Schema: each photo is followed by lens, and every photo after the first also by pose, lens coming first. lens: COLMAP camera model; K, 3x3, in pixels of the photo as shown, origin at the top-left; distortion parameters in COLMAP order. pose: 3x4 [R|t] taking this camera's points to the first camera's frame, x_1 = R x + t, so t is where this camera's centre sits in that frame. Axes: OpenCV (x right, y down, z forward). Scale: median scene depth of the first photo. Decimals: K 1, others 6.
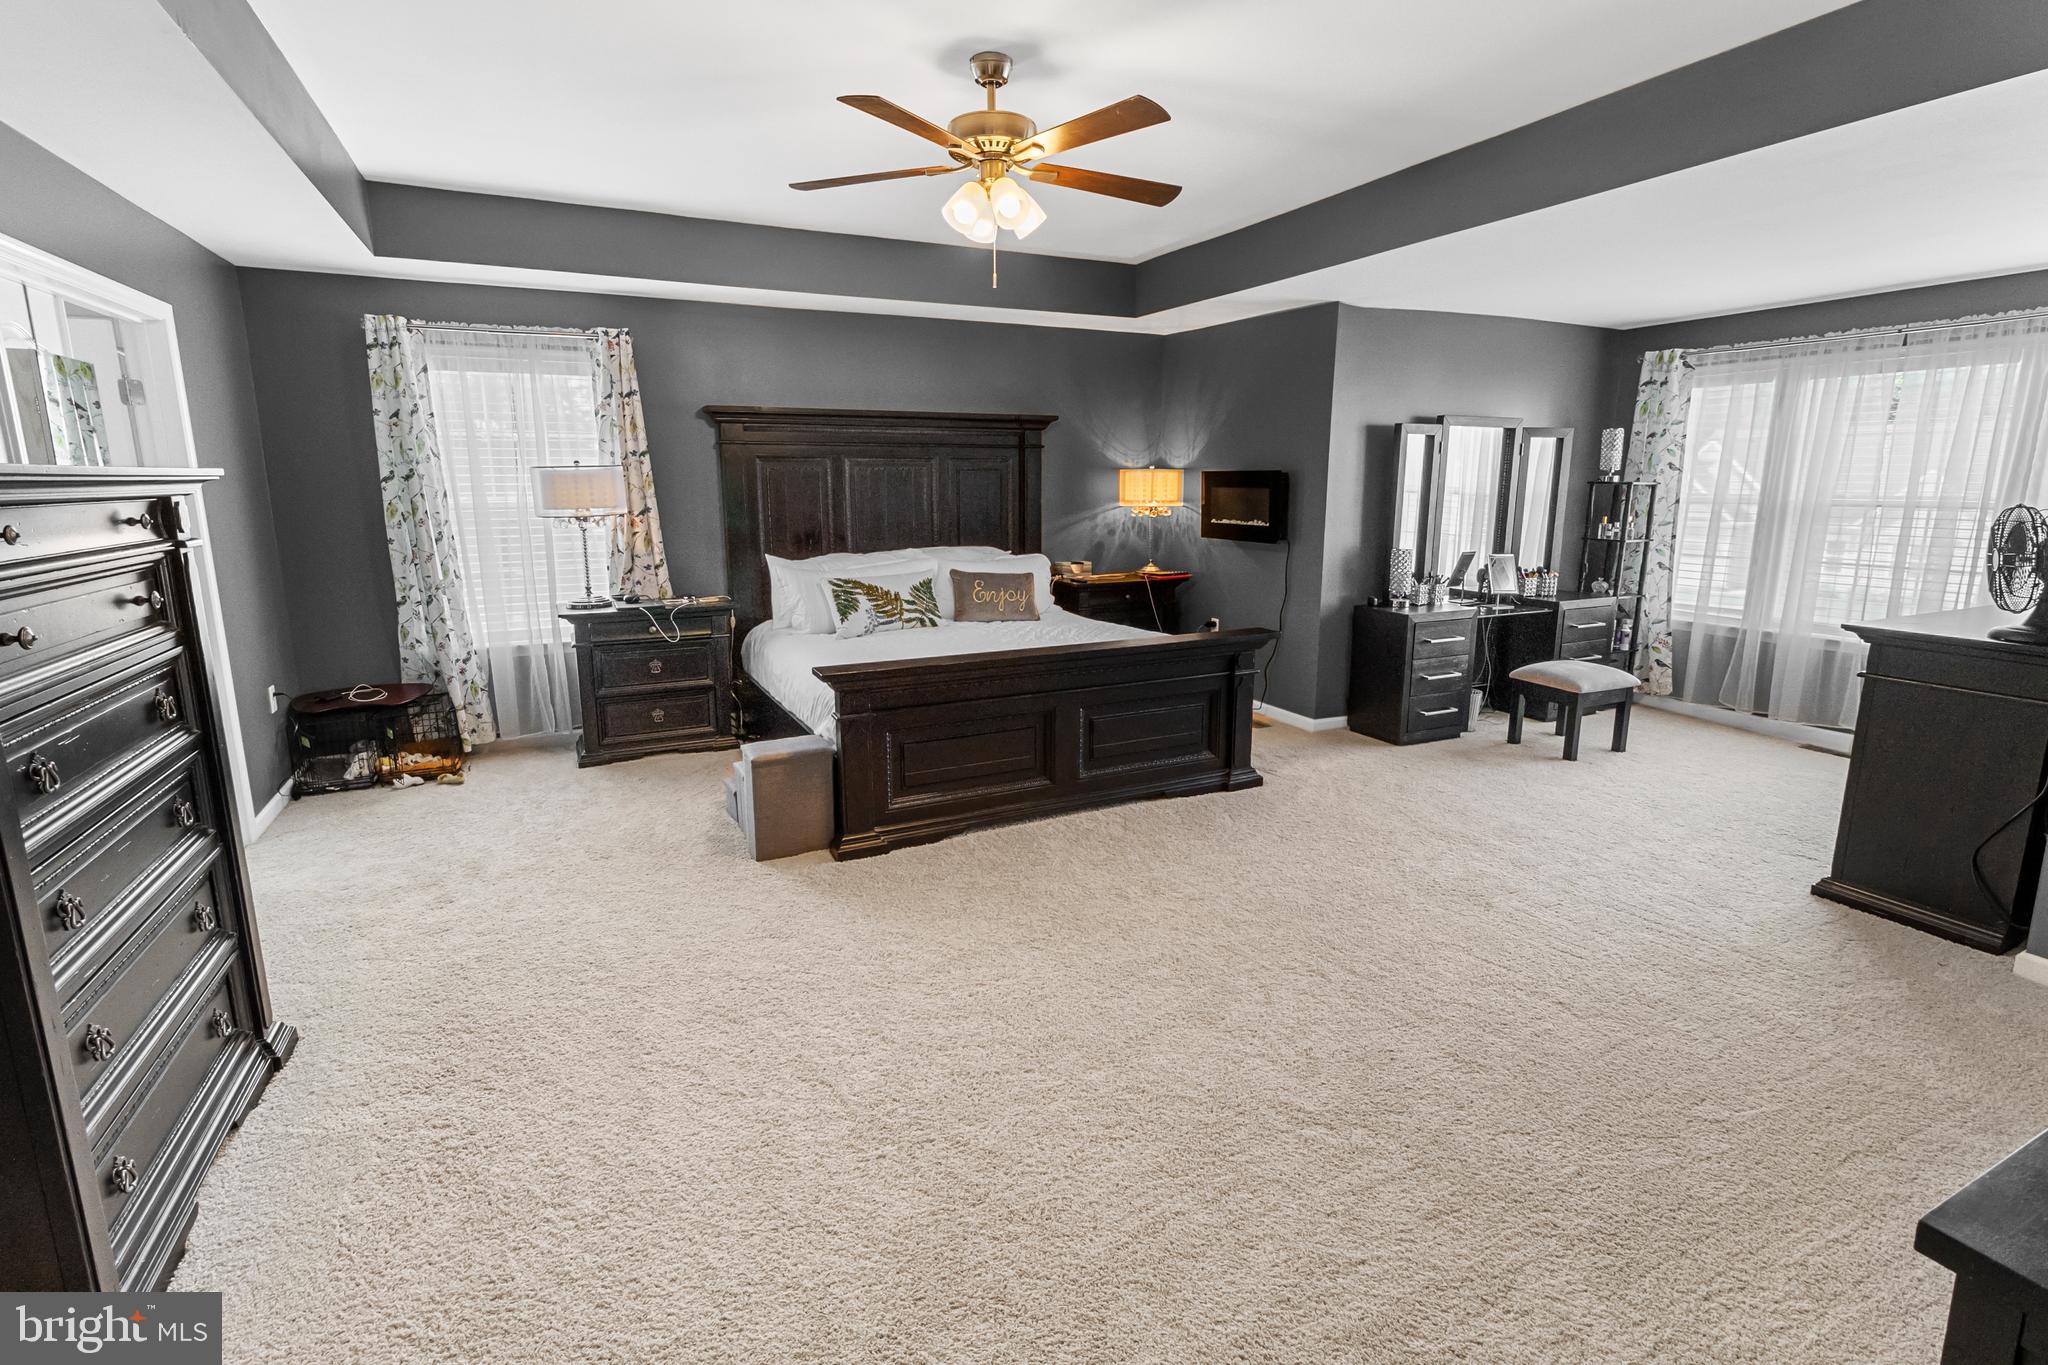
lens RADIAL K [[957.9, 0, 1037.0], [0, 957.9, 646.6], [0, 0, 1]] dist [0.021852, 0.001520]
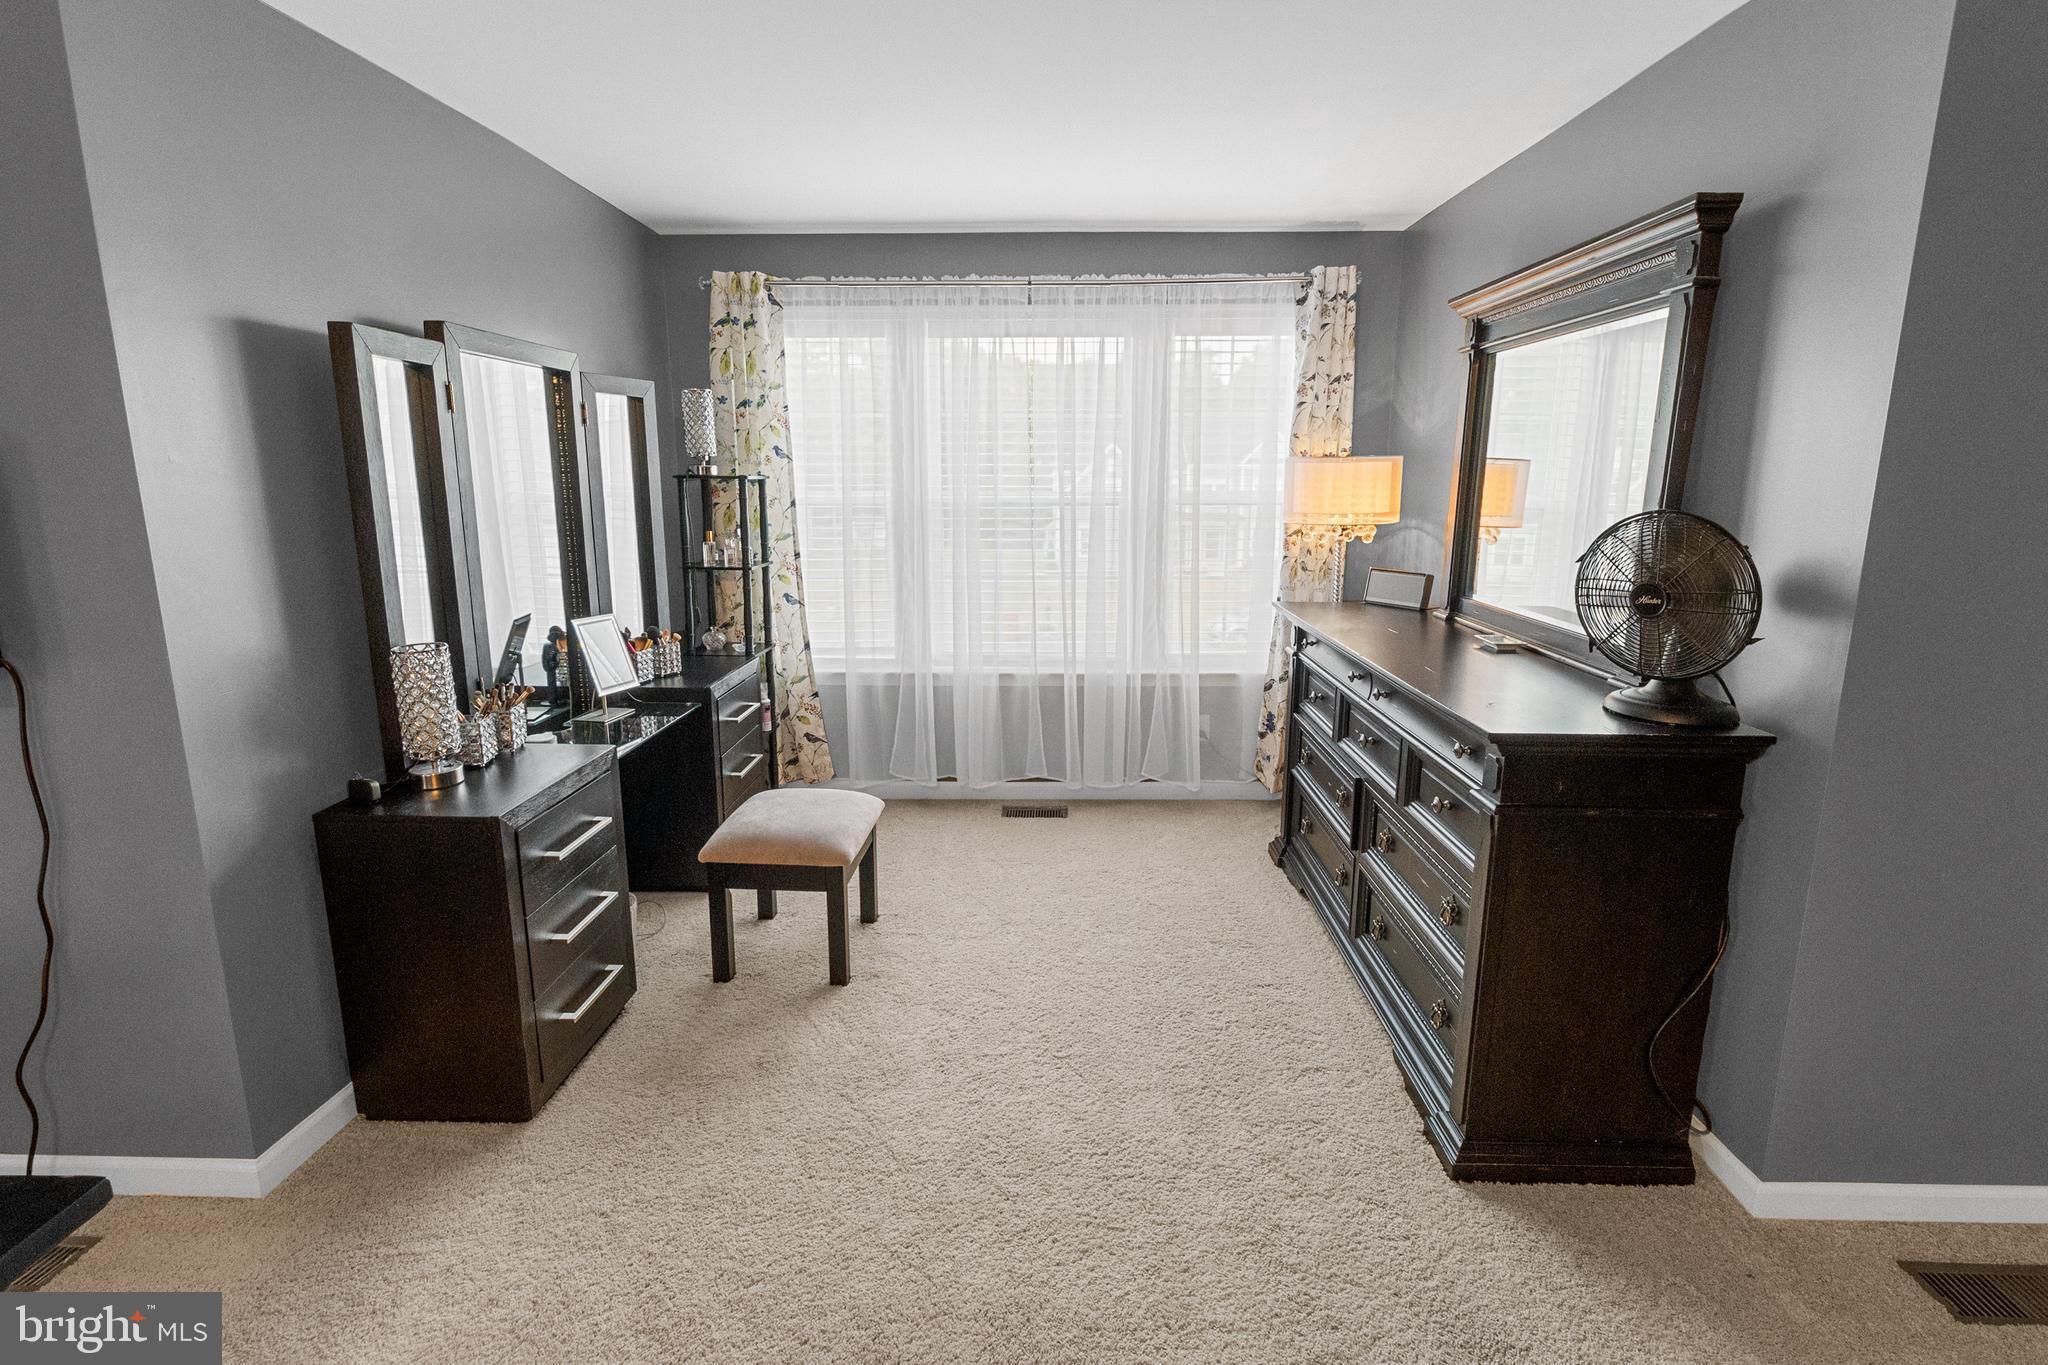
lens RADIAL K [[957.9, 0, 1037.0], [0, 957.9, 646.6], [0, 0, 1]] dist [0.021852, 0.001520]
pose [[0.467646, -0.162702, 0.868812, 0.139641], [0.152525, 0.983023, 0.101992, -0.095356], [-0.870657, 0.084820, 0.484523, 0.539766]]
